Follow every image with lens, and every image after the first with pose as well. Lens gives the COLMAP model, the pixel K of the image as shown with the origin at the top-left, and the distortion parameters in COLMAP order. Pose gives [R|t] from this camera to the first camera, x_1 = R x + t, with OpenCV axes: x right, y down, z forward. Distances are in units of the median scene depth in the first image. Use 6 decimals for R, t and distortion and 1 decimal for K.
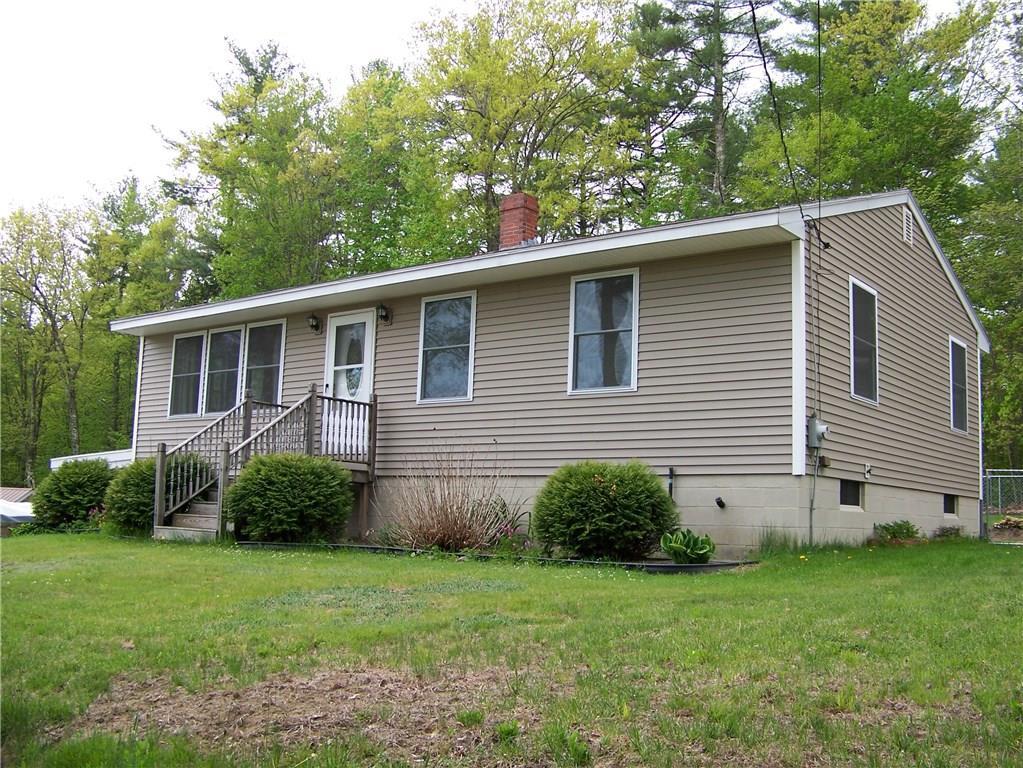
lens RADIAL K [[1074.1, 0, 511.5], [0, 1074.1, 384.0], [0, 0, 1]] dist [-0.218949, -0.004708]
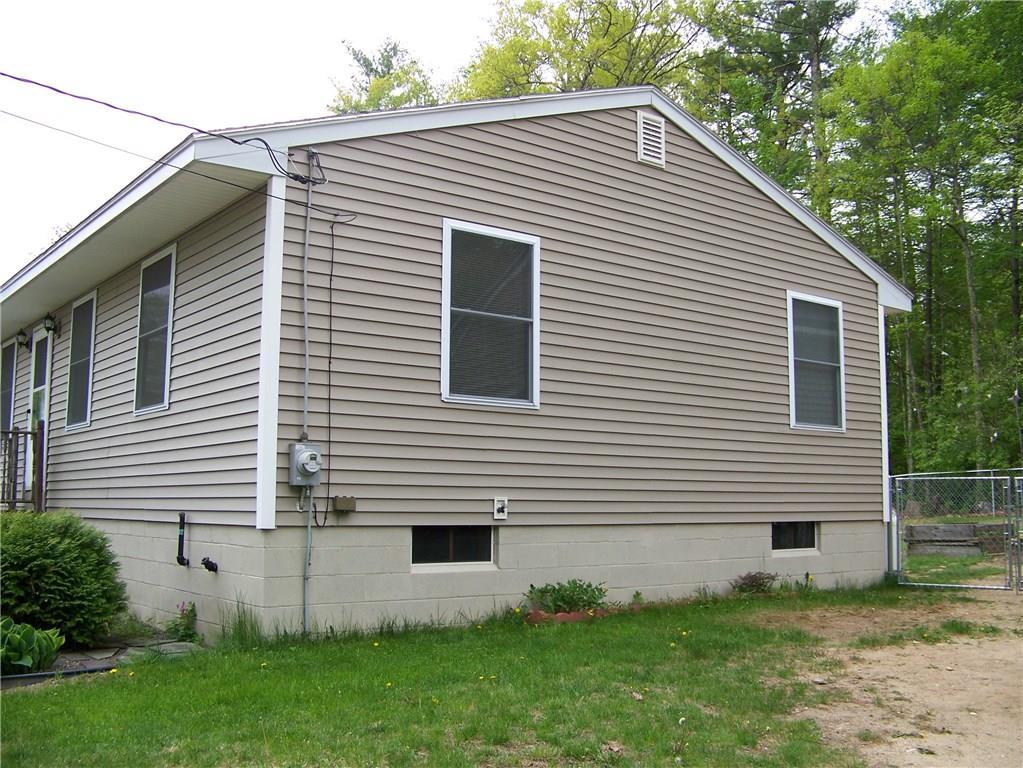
lens RADIAL K [[1074.1, 0, 511.5], [0, 1074.1, 384.0], [0, 0, 1]] dist [-0.218949, -0.004708]
pose [[0.970974, -0.060278, -0.231465, 0.509999], [0.062421, 0.998048, 0.001940, 0.002899], [0.230896, -0.016332, 0.972841, 0.337366]]
